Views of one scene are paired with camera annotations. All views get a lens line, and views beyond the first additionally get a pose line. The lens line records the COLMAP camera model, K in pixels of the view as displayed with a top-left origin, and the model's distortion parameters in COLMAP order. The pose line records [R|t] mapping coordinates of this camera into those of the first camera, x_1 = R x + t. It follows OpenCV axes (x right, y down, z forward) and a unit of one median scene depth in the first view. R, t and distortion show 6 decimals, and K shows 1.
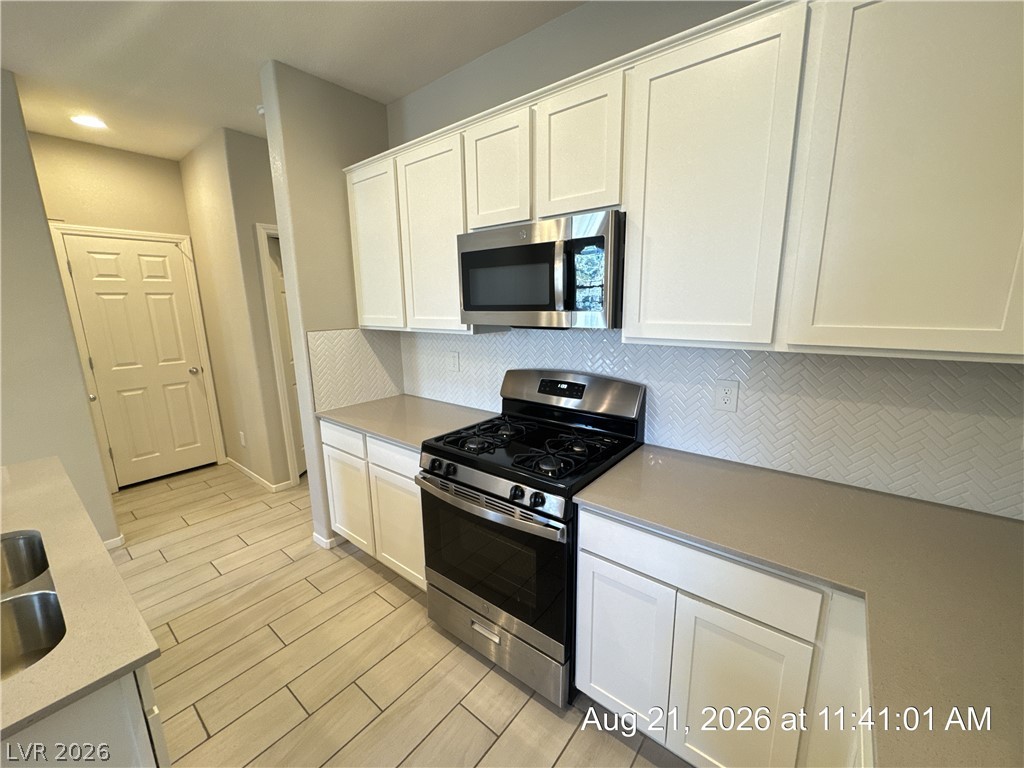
lens RADIAL K [[409.8, 0, 513.1], [0, 409.8, 383.5], [0, 0, 1]] dist [-0.003117, 0.000317]
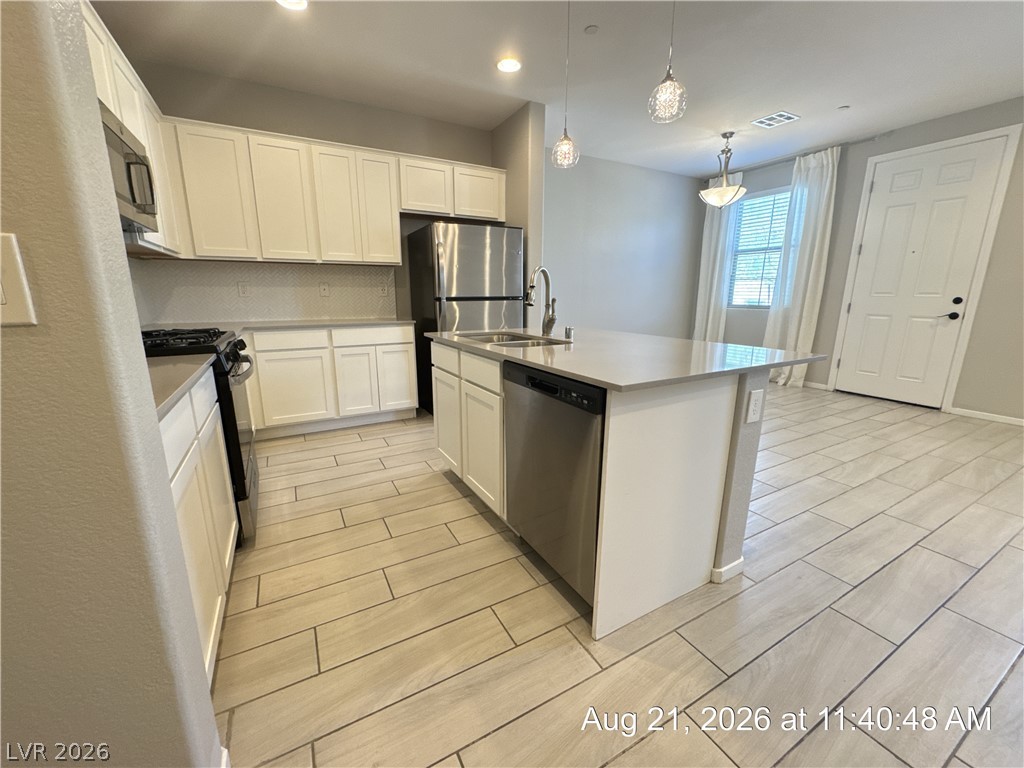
lens RADIAL K [[409.8, 0, 513.1], [0, 409.8, 383.5], [0, 0, 1]] dist [-0.003117, 0.000317]
pose [[-0.926256, -0.068907, 0.370541, -0.932120], [0.086455, 0.918084, 0.386844, -0.060980], [-0.366844, 0.390352, -0.844424, 1.232482]]
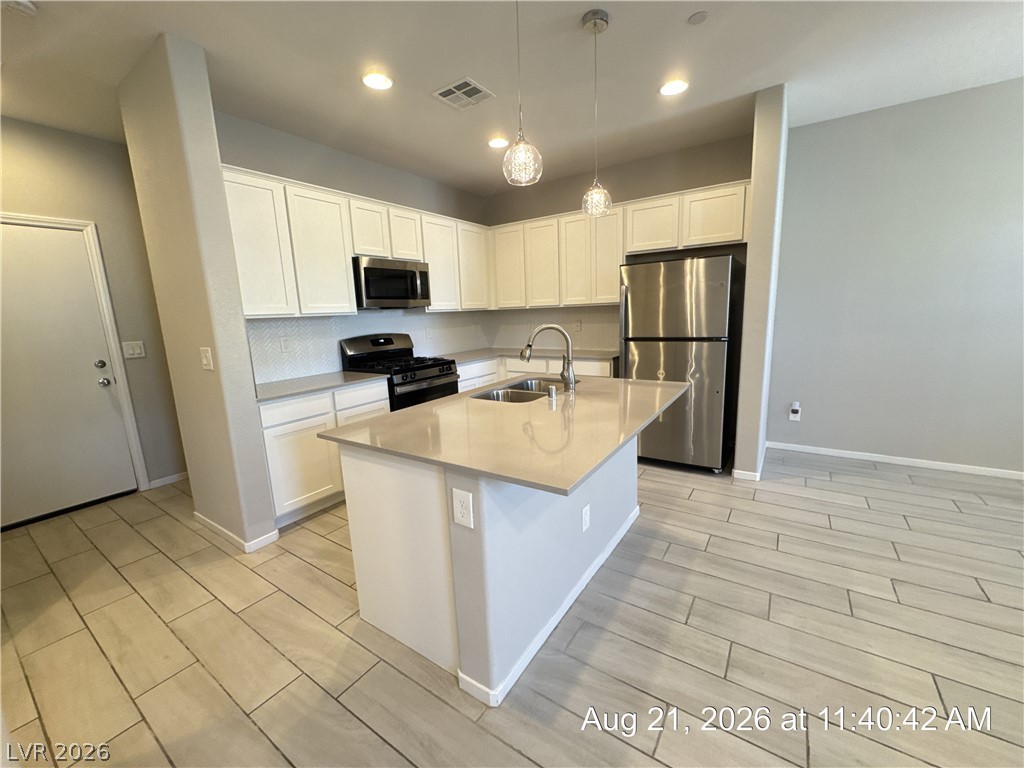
lens RADIAL K [[409.8, 0, 513.1], [0, 409.8, 383.5], [0, 0, 1]] dist [-0.003117, 0.000317]
pose [[-0.083937, -0.156413, 0.984119, -1.606418], [0.237677, 0.955957, 0.172209, 0.010089], [-0.967711, 0.248357, -0.043064, 0.452380]]
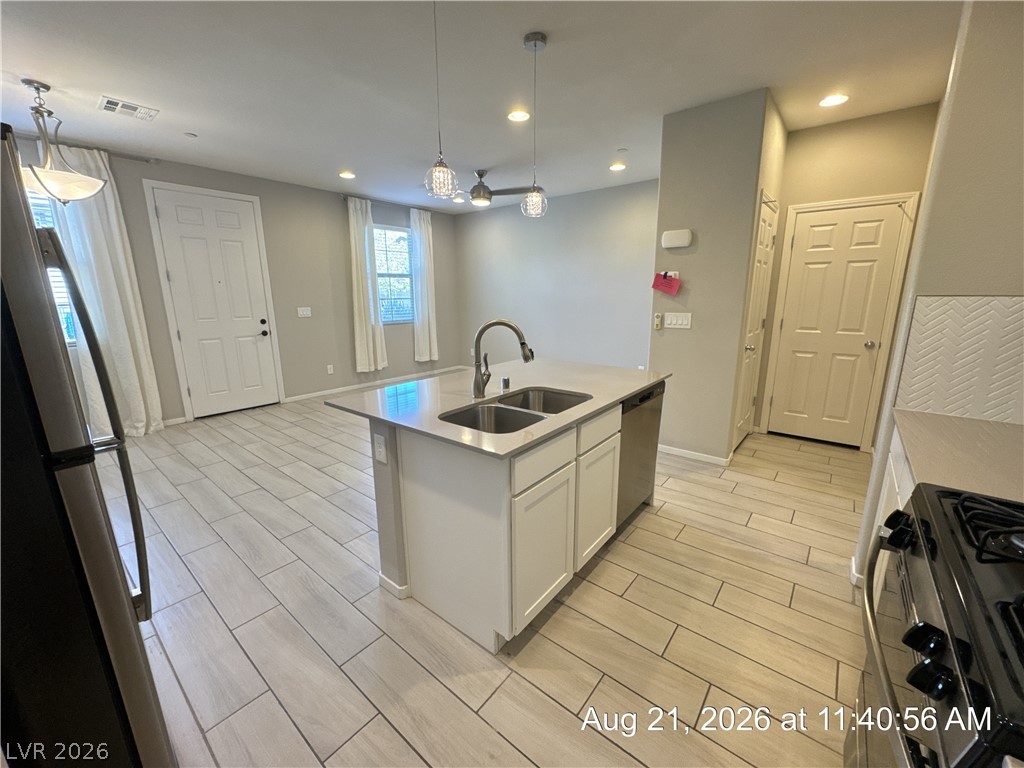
lens RADIAL K [[409.8, 0, 513.1], [0, 409.8, 383.5], [0, 0, 1]] dist [-0.003117, 0.000317]
pose [[-0.005332, 0.232446, -0.972595, 0.238716], [-0.190435, 0.954573, 0.229183, -0.010354], [0.981685, 0.186438, 0.039177, 0.311551]]
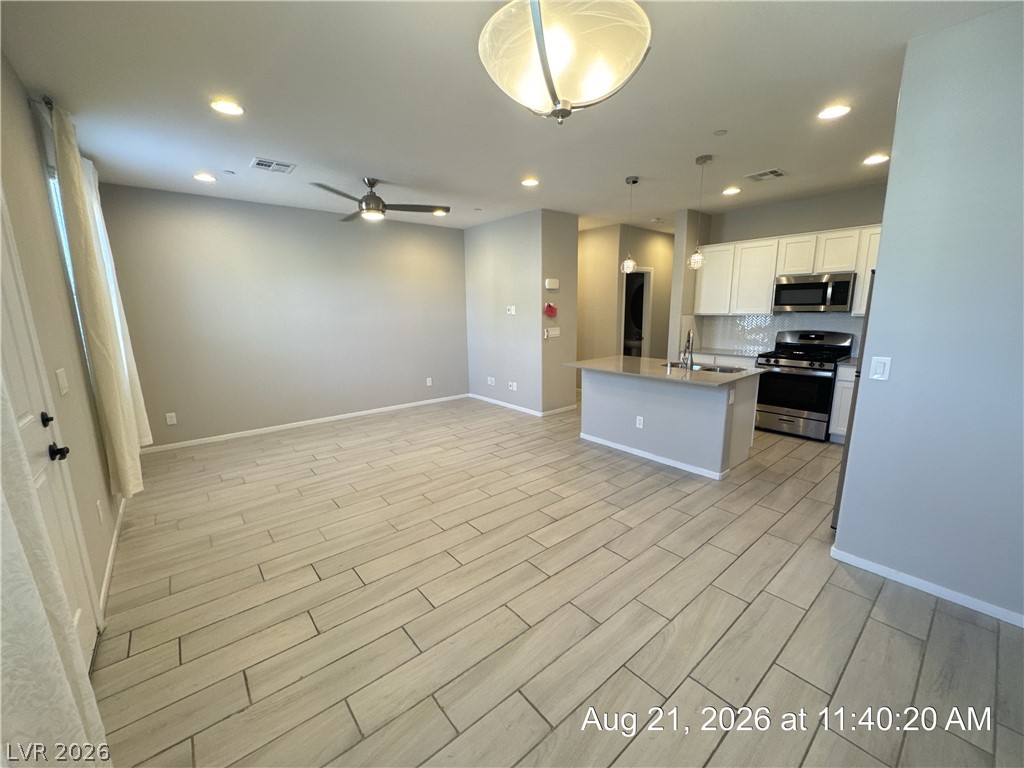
lens RADIAL K [[409.8, 0, 513.1], [0, 409.8, 383.5], [0, 0, 1]] dist [-0.003117, 0.000317]
pose [[0.980810, 0.039195, -0.190984, -1.015469], [-0.041820, 0.999078, -0.009736, 0.340323], [0.190427, 0.017536, 0.981545, -1.548124]]
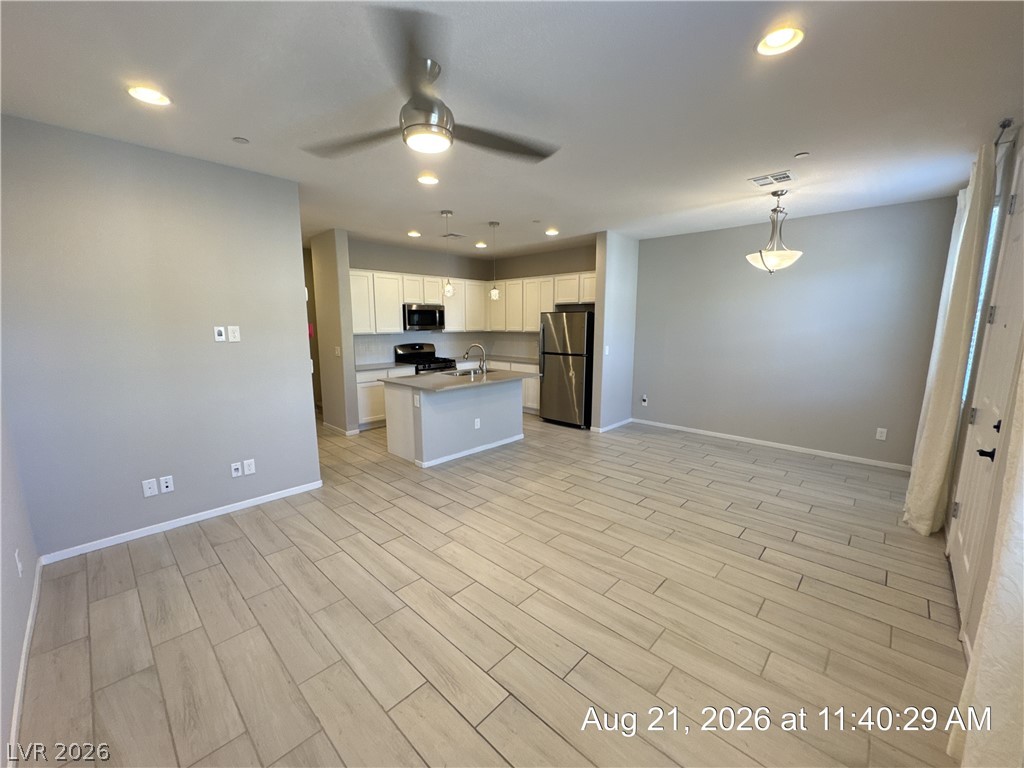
lens RADIAL K [[409.8, 0, 513.1], [0, 409.8, 383.5], [0, 0, 1]] dist [-0.003117, 0.000317]
pose [[0.080055, -0.135539, 0.987532, -2.880276], [0.197698, 0.973190, 0.117543, 0.050687], [-0.976988, 0.185823, 0.104705, -0.109447]]
